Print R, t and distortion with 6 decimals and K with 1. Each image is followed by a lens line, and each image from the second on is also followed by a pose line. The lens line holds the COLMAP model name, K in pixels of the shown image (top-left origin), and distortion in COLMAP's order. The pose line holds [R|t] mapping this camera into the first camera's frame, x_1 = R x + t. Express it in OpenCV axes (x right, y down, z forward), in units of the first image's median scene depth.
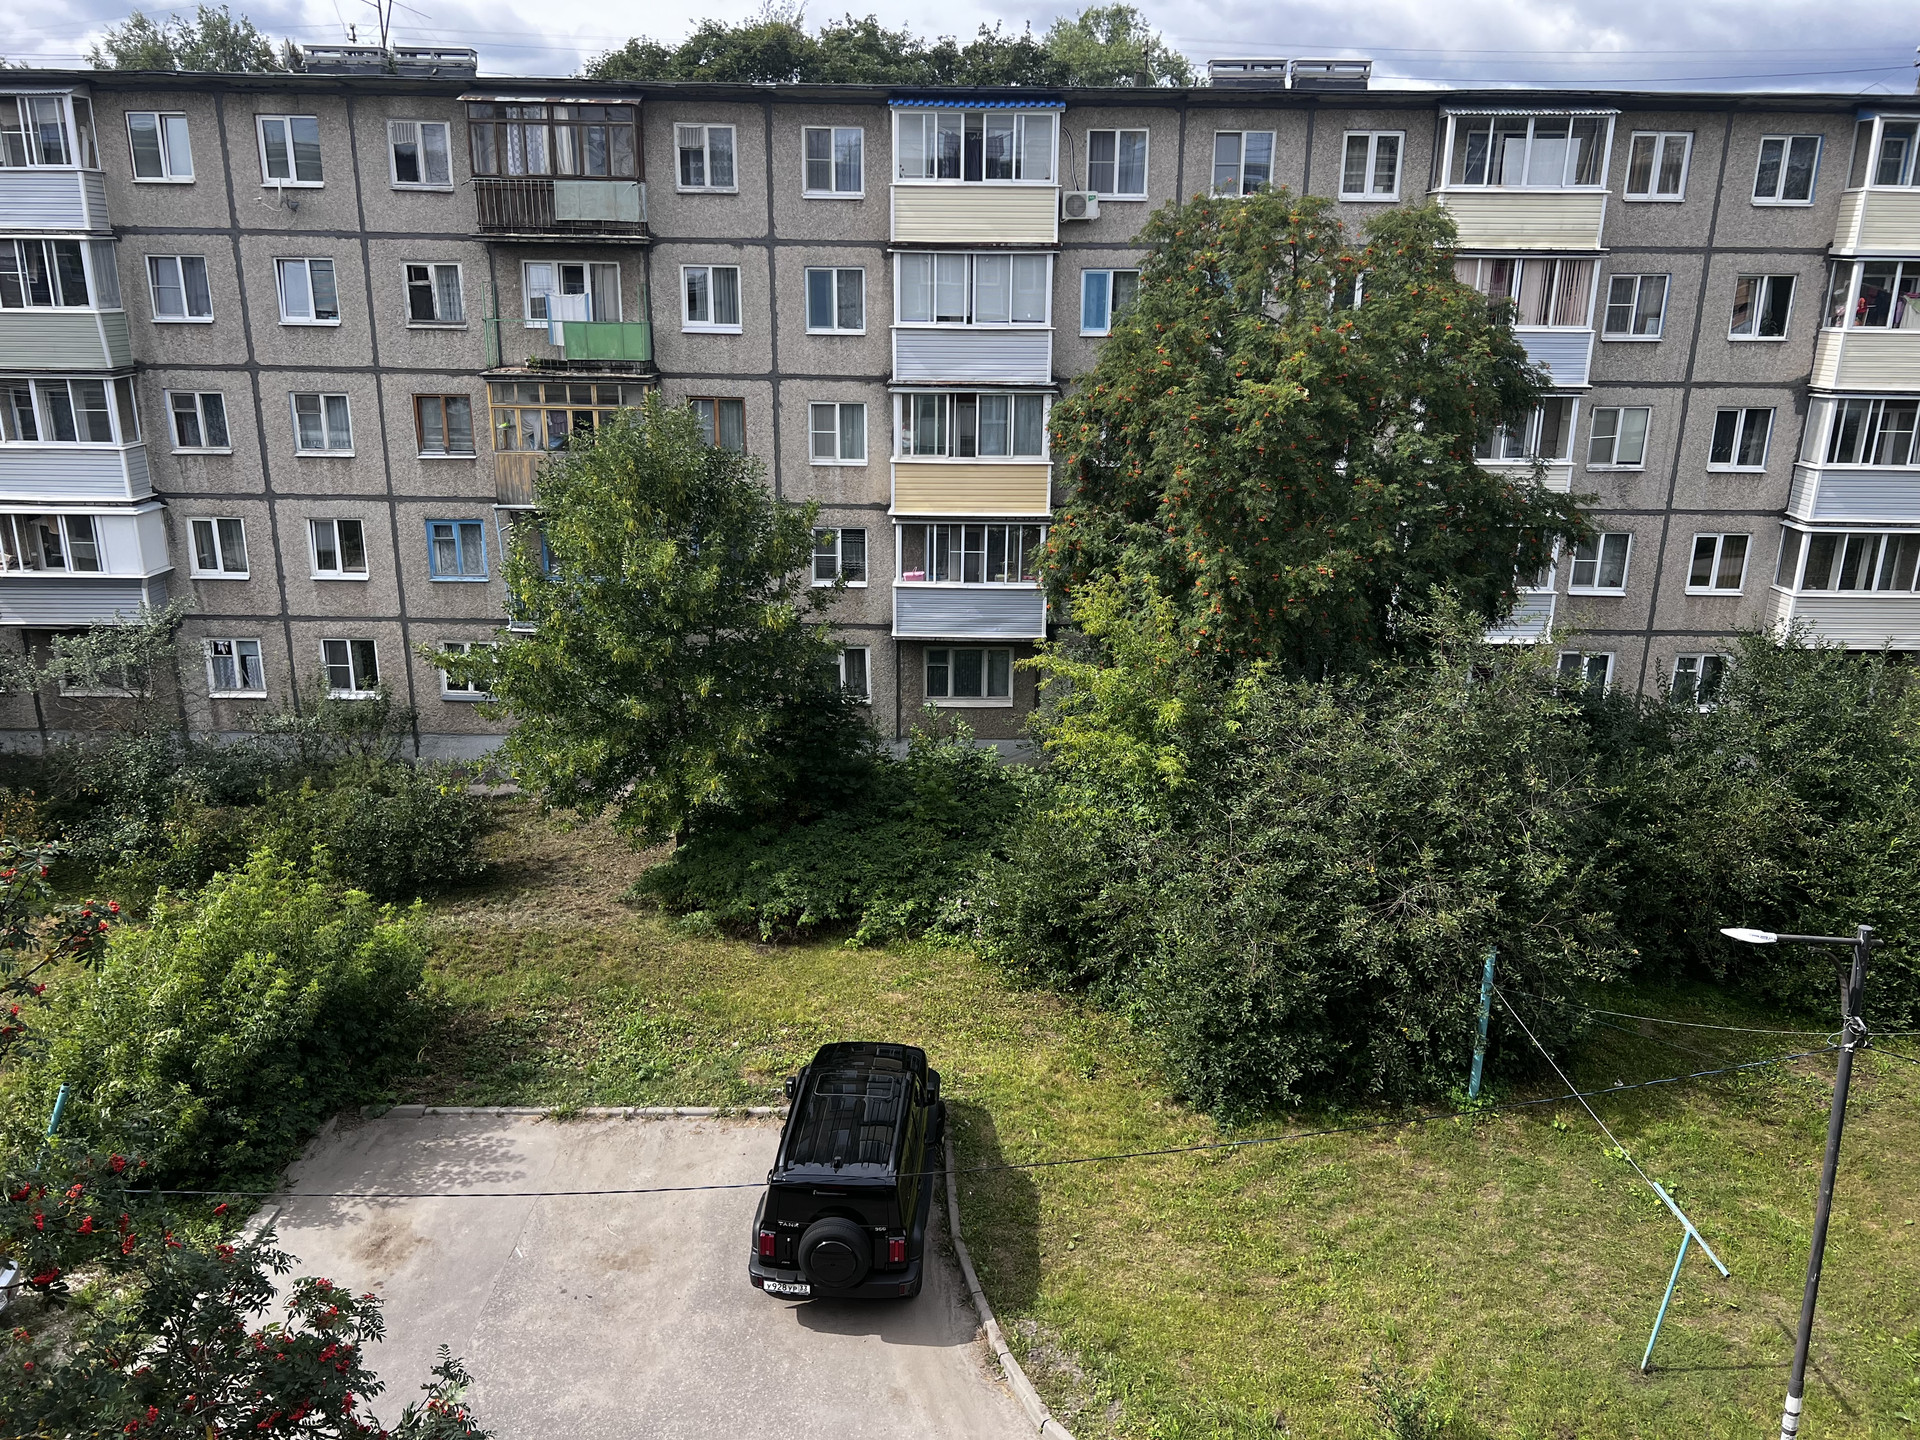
lens RADIAL K [[1466.8, 0, 988.0], [0, 1466.8, 708.6], [0, 0, 1]] dist [0.057556, -0.055844]
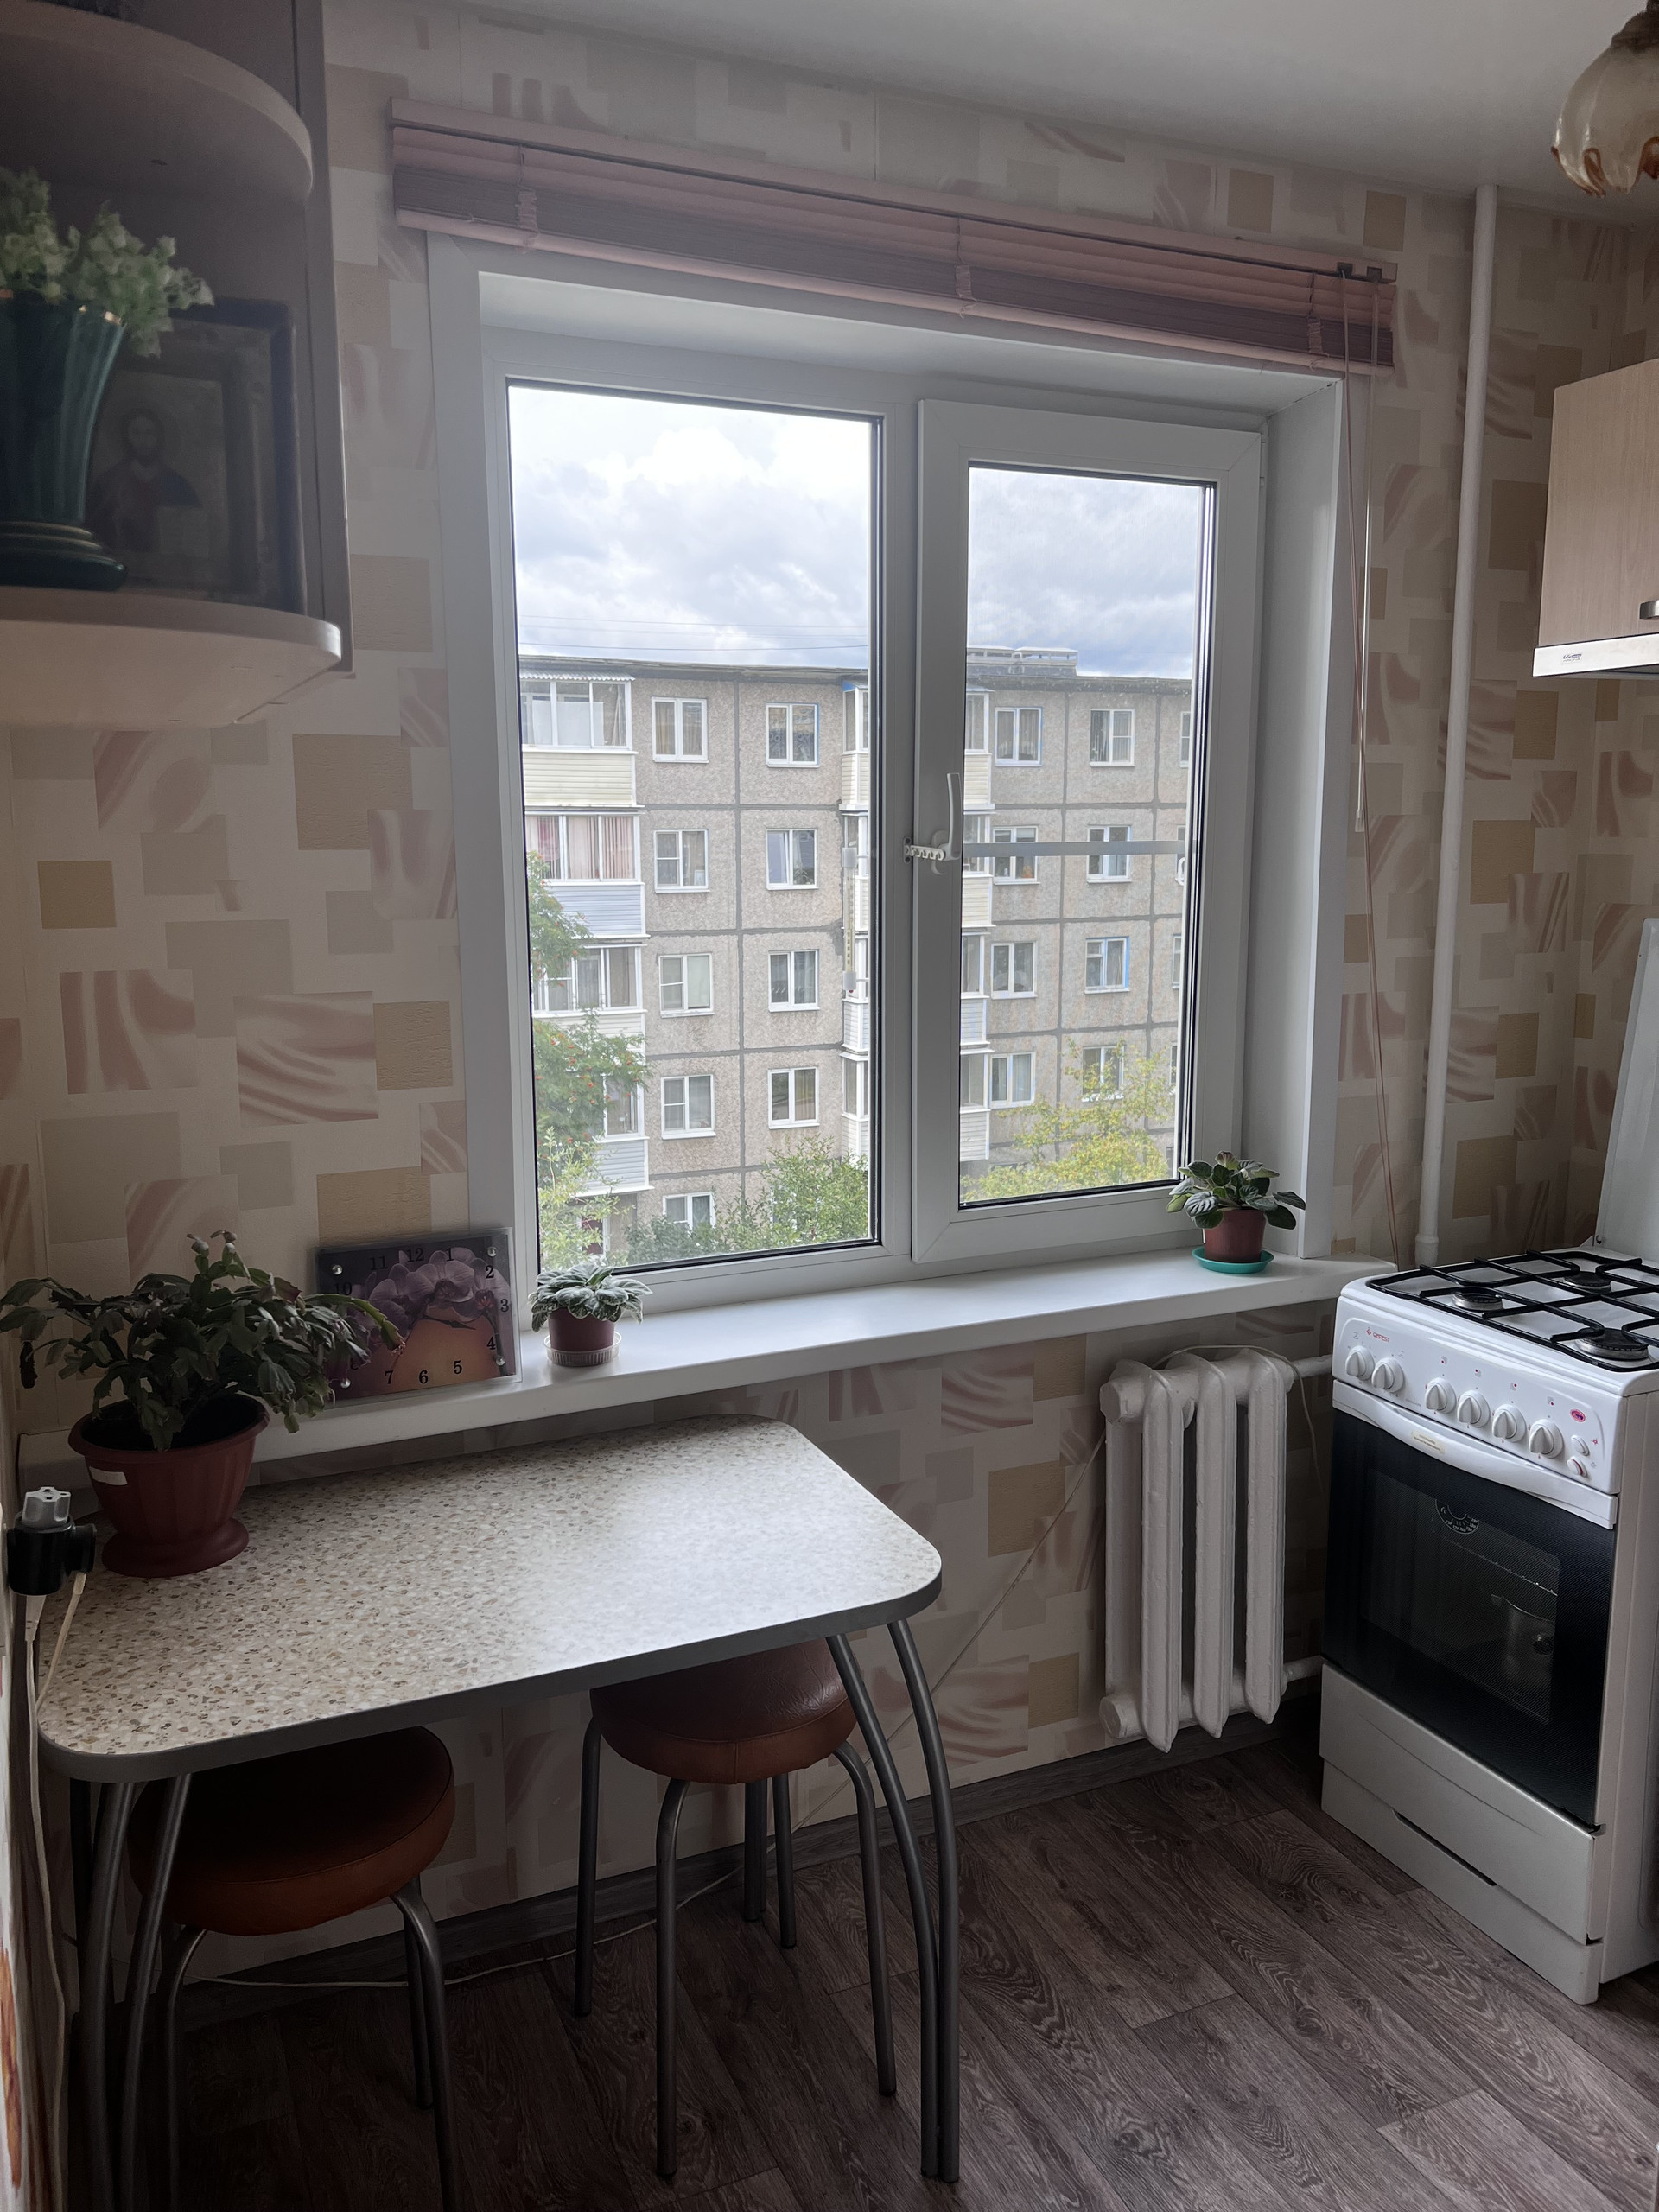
lens RADIAL K [[1665.8, 0, 524.5], [0, 1665.8, 1105.4], [0, 0, 1]] dist [0.074478, -0.083429]
pose [[0.913298, -0.078020, 0.399750, -0.148063], [0.126757, 0.987187, -0.096926, -0.001774], [-0.387066, 0.139193, 0.911485, 0.000535]]
